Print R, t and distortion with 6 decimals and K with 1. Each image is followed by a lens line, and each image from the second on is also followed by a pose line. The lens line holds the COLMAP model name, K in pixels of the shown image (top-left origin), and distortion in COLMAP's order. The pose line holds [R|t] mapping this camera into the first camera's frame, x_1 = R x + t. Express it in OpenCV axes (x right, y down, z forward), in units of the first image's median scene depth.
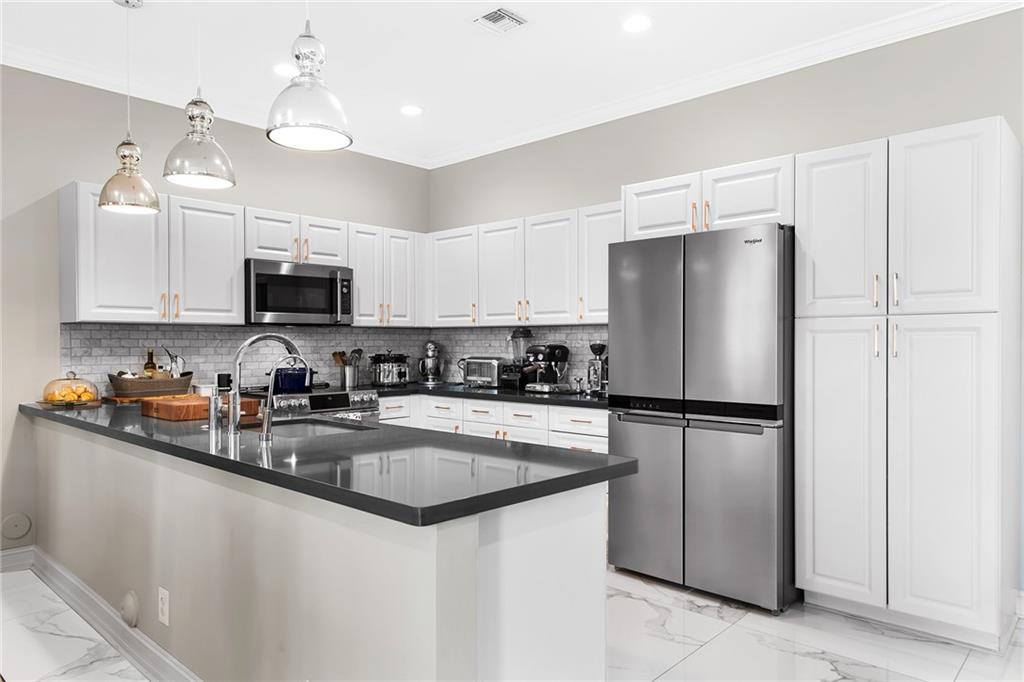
lens RADIAL K [[674.5, 0, 512.0], [0, 674.5, 341.0], [0, 0, 1]] dist [0.019721, 0.000074]
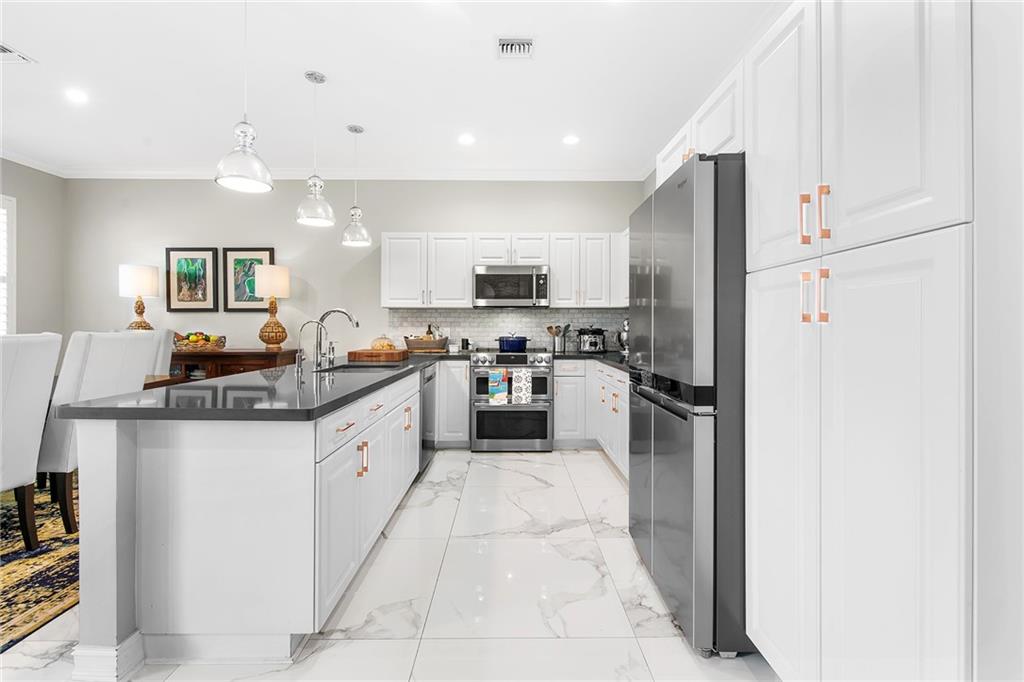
lens RADIAL K [[455.9, 0, 512.0], [0, 455.9, 325.9], [0, 0, 1]] dist [0.000083, -0.000416]
pose [[0.682304, 0.002018, -0.731066, 0.416995], [-0.002409, 0.999997, 0.000511, 0.016524], [0.731065, 0.001412, 0.682307, 0.322857]]
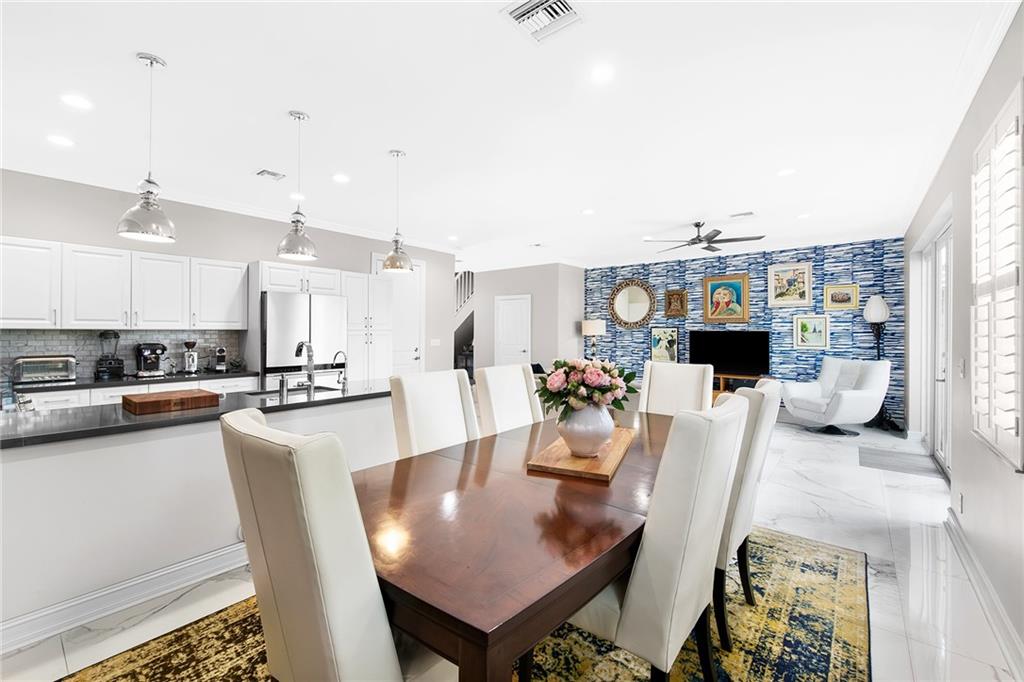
lens RADIAL K [[411.0, 0, 541.5], [0, 411.0, 335.5], [0, 0, 1]] dist [-0.000280, -0.000100]
pose [[-0.089946, -0.000635, 0.995946, -0.861483], [-0.003056, 0.999995, 0.000362, -0.013222], [-0.995942, -0.003011, -0.089948, 0.255758]]
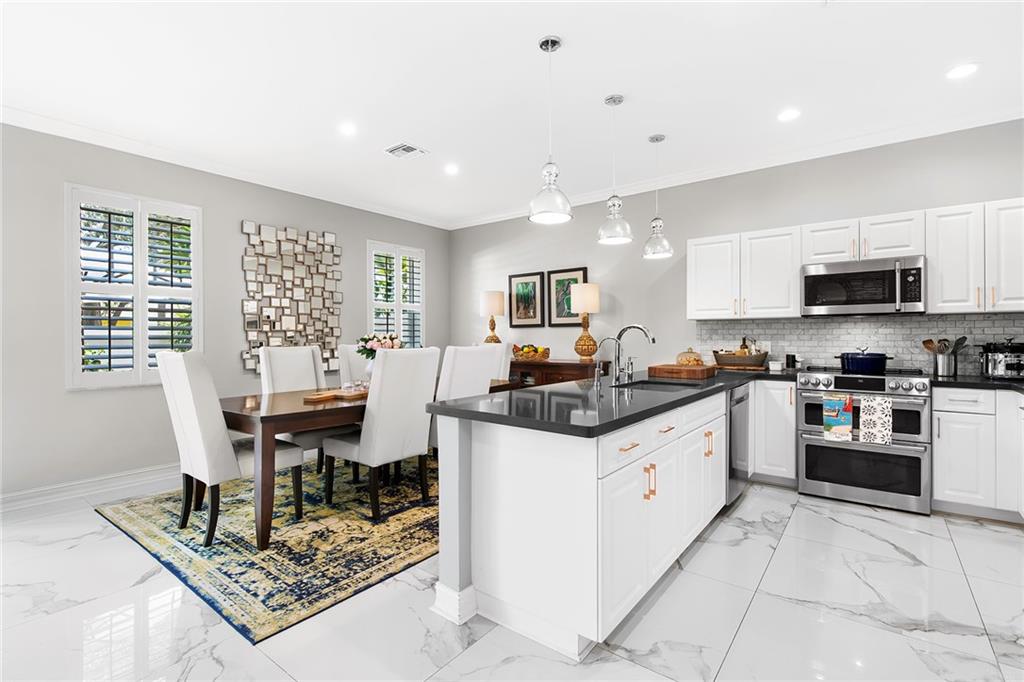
lens RADIAL K [[470.1, 0, 511.9], [0, 470.1, 336.3], [0, 0, 1]] dist [0.011564, -0.007365]
pose [[0.083763, 0.002950, -0.996481, 0.428160], [0.004787, 0.999983, 0.003363, 0.006417], [0.996474, -0.005052, 0.083748, 0.353346]]
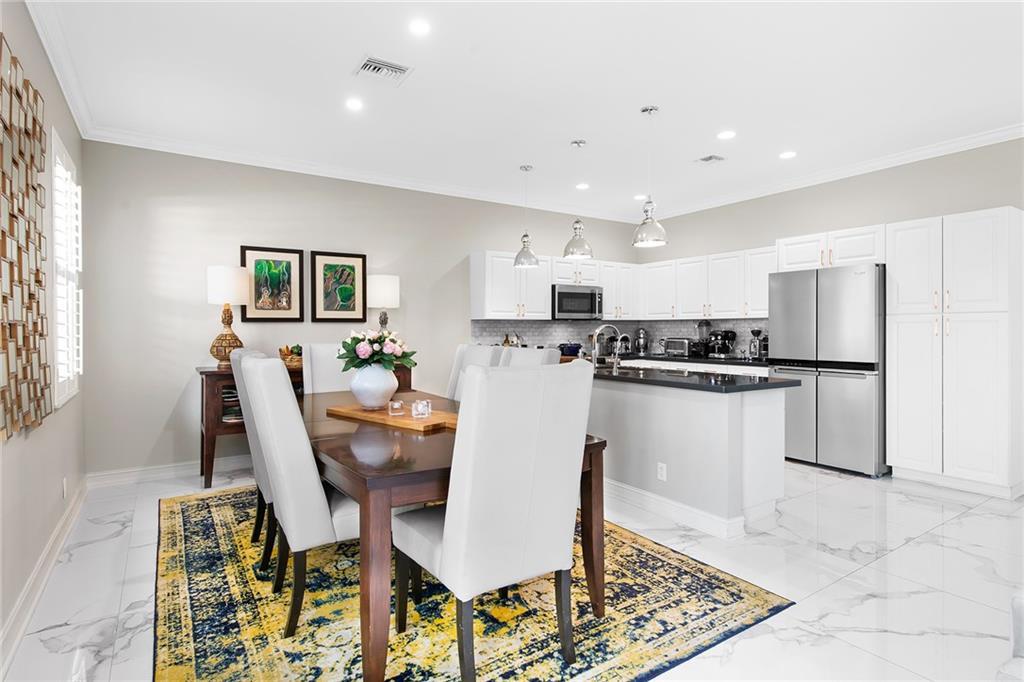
lens RADIAL K [[528.0, 0, 510.1], [0, 528.0, 328.9], [0, 0, 1]] dist [0.004753, -0.000023]
pose [[0.970052, -0.001619, -0.242890, -0.142698], [0.001402, 0.999998, -0.001064, 0.002254], [0.242892, 0.000692, 0.970053, -0.412935]]
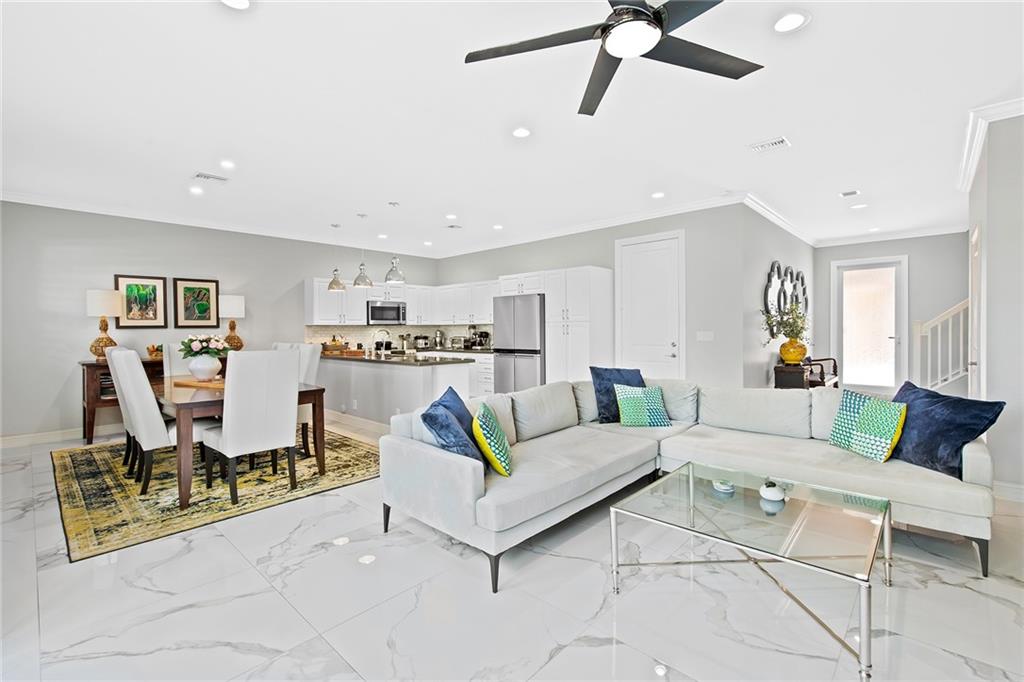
lens RADIAL K [[452.8, 0, 512.8], [0, 452.8, 333.5], [0, 0, 1]] dist [-0.002231, -0.001153]
pose [[0.999955, -0.008703, -0.003795, 0.186125], [0.008740, 0.999914, 0.009800, -0.002765], [0.003709, -0.009833, 0.999945, -0.767010]]
